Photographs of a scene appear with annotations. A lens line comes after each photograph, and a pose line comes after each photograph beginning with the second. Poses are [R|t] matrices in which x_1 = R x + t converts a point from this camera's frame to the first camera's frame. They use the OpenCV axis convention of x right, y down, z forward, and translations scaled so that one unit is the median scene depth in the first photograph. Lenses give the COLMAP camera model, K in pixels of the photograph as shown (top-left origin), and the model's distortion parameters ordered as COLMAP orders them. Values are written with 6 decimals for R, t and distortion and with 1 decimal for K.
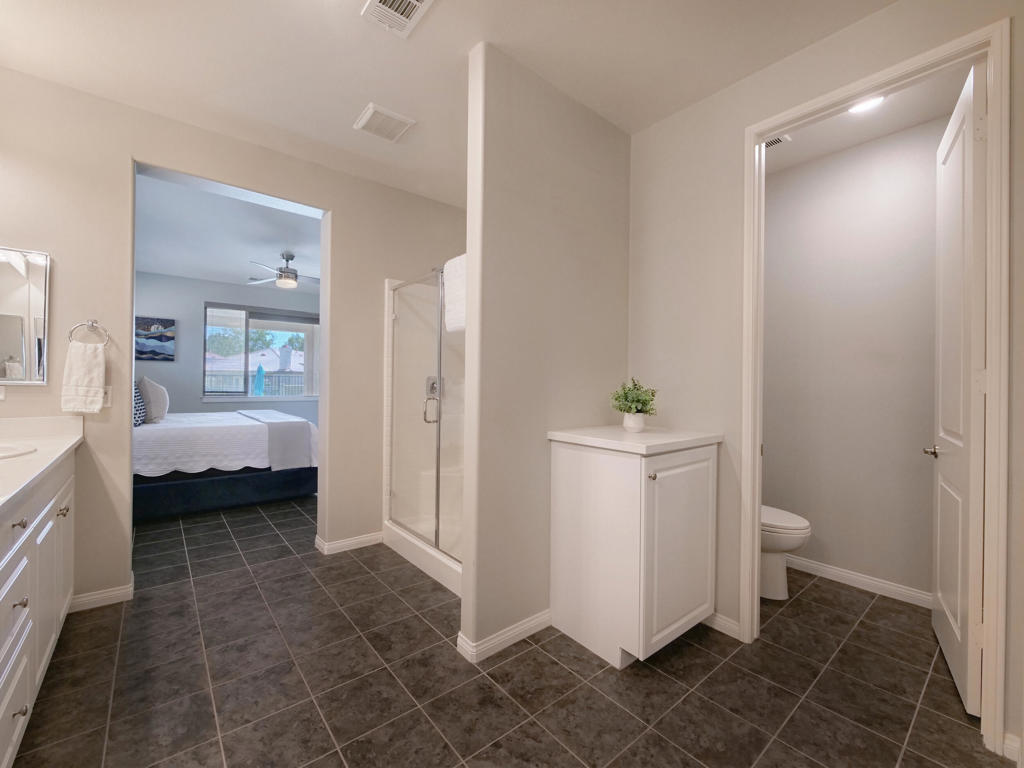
lens RADIAL K [[431.6, 0, 511.5], [0, 431.6, 381.7], [0, 0, 1]] dist [-0.010537, 0.000345]
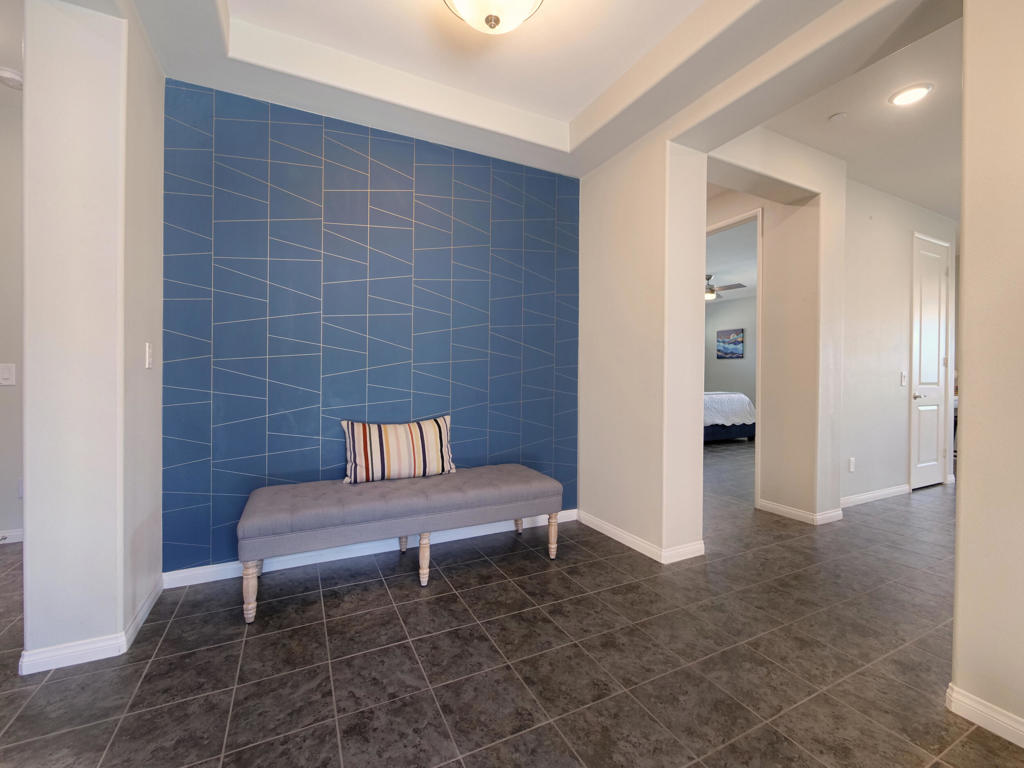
lens RADIAL K [[431.6, 0, 513.0], [0, 431.6, 377.0], [0, 0, 1]] dist [-0.010537, 0.000345]
pose [[-0.220308, -0.006189, -0.975411, 0.773324], [-0.008558, 0.999954, -0.004412, 0.027383], [0.975393, 0.007376, -0.220351, 0.589149]]
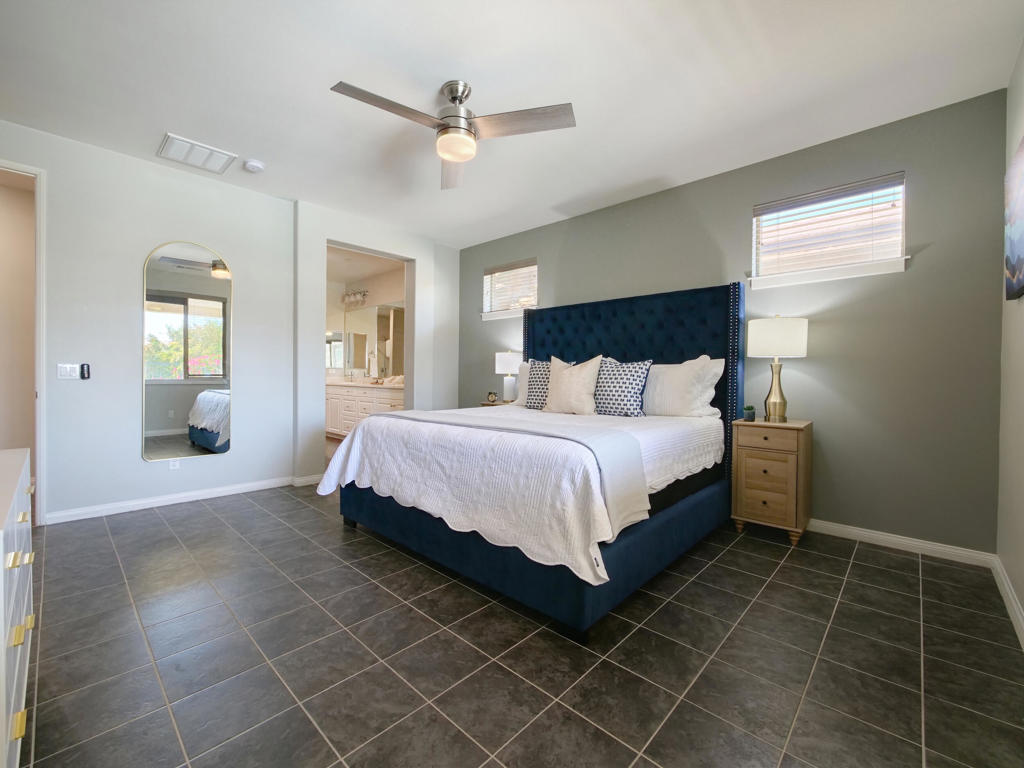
lens RADIAL K [[431.6, 0, 506.1], [0, 431.6, 378.0], [0, 0, 1]] dist [-0.010537, 0.000345]
pose [[-0.993523, -0.015174, -0.112609, -0.442772], [-0.015285, 0.999883, 0.000119, 0.018288], [0.112594, 0.001840, -0.993639, 1.248274]]
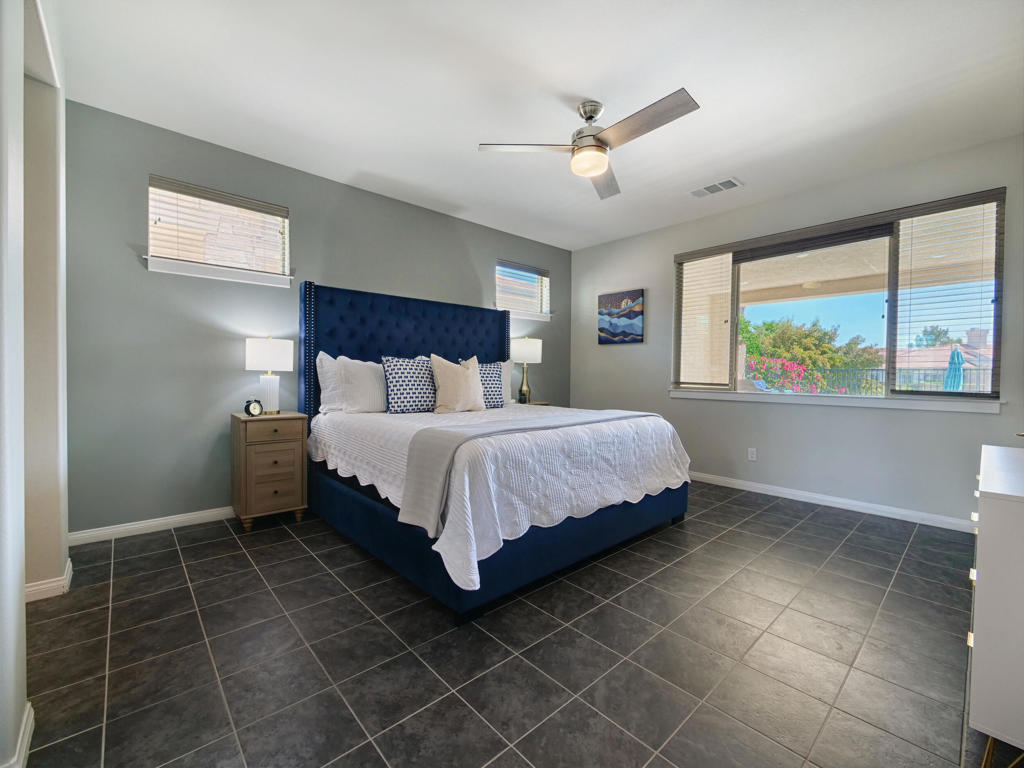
lens RADIAL K [[431.6, 0, 502.9], [0, 431.6, 386.3], [0, 0, 1]] dist [-0.010537, 0.000345]
pose [[0.028723, 0.021615, -0.999354, -0.009251], [-0.004527, 0.999759, 0.021493, 0.016870], [0.999577, 0.003907, 0.028814, 0.740416]]
